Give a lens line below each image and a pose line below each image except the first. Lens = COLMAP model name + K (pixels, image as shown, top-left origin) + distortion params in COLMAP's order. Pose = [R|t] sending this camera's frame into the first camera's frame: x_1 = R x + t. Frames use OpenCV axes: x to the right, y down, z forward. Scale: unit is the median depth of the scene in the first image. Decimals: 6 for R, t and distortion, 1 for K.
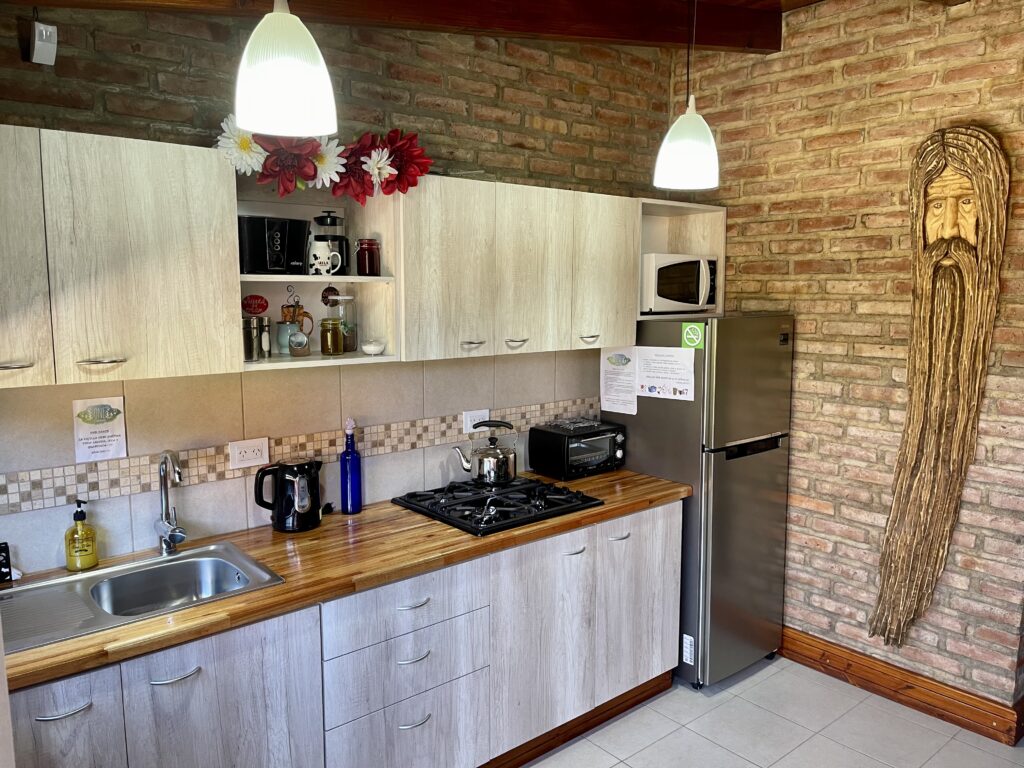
lens RADIAL K [[777.5, 0, 513.9], [0, 777.5, 386.7], [0, 0, 1]] dist [0.034485, -0.005022]
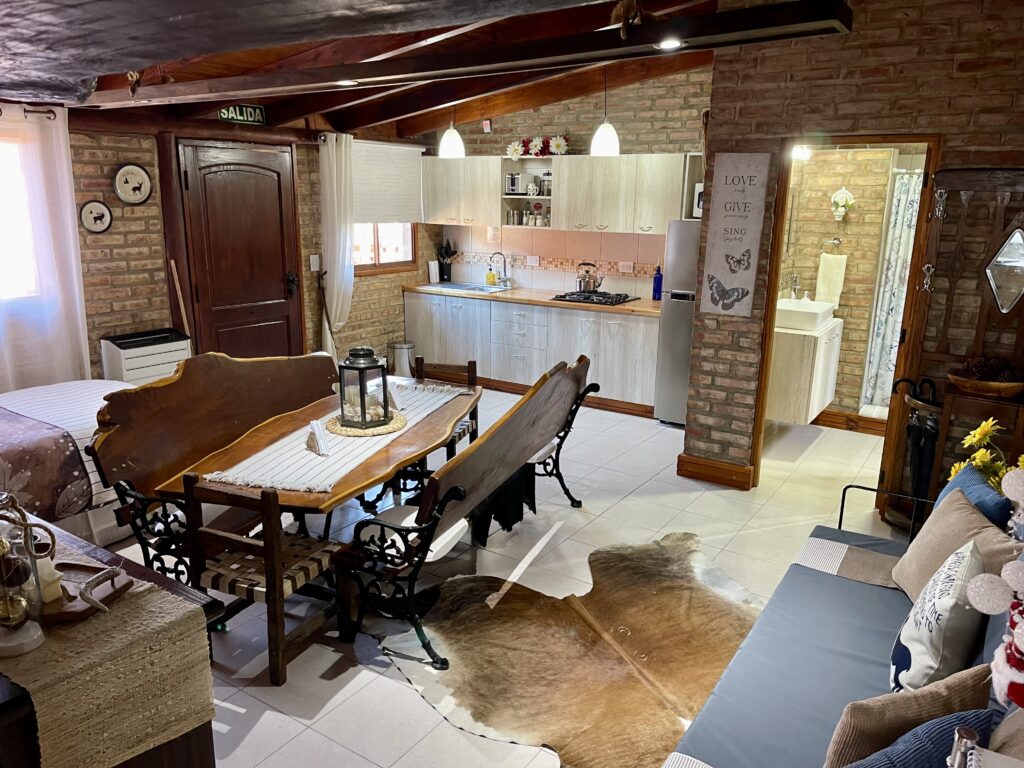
lens RADIAL K [[773.1, 0, 509.2], [0, 773.1, 387.5], [0, 0, 1]] dist [0.065431, -0.077161]
pose [[0.273544, 0.236358, -0.932367, 1.965518], [-0.137655, 0.968980, 0.205253, -0.028105], [0.951958, 0.072200, 0.297594, 0.103224]]
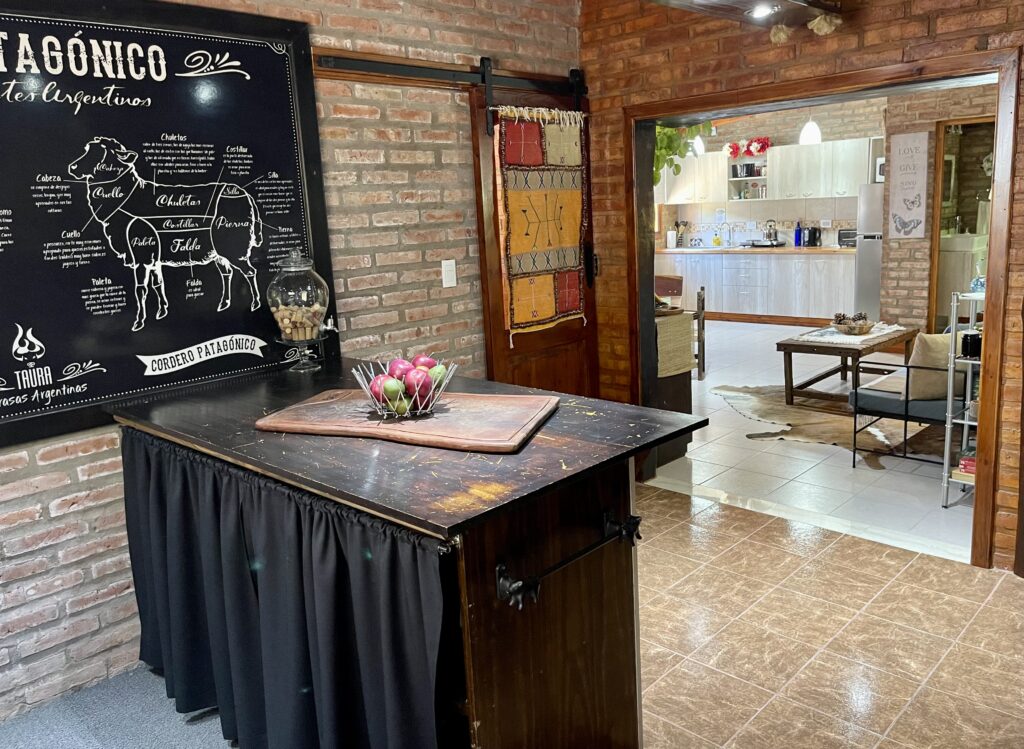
lens RADIAL K [[807.5, 0, 510.3], [0, 807.5, 359.1], [0, 0, 1]] dist [0.007276, 0.002168]
pose [[0.092674, 0.175675, -0.980076, 2.941443], [-0.078531, 0.982536, 0.168690, 0.127696], [0.992595, 0.061333, 0.104851, -0.444899]]
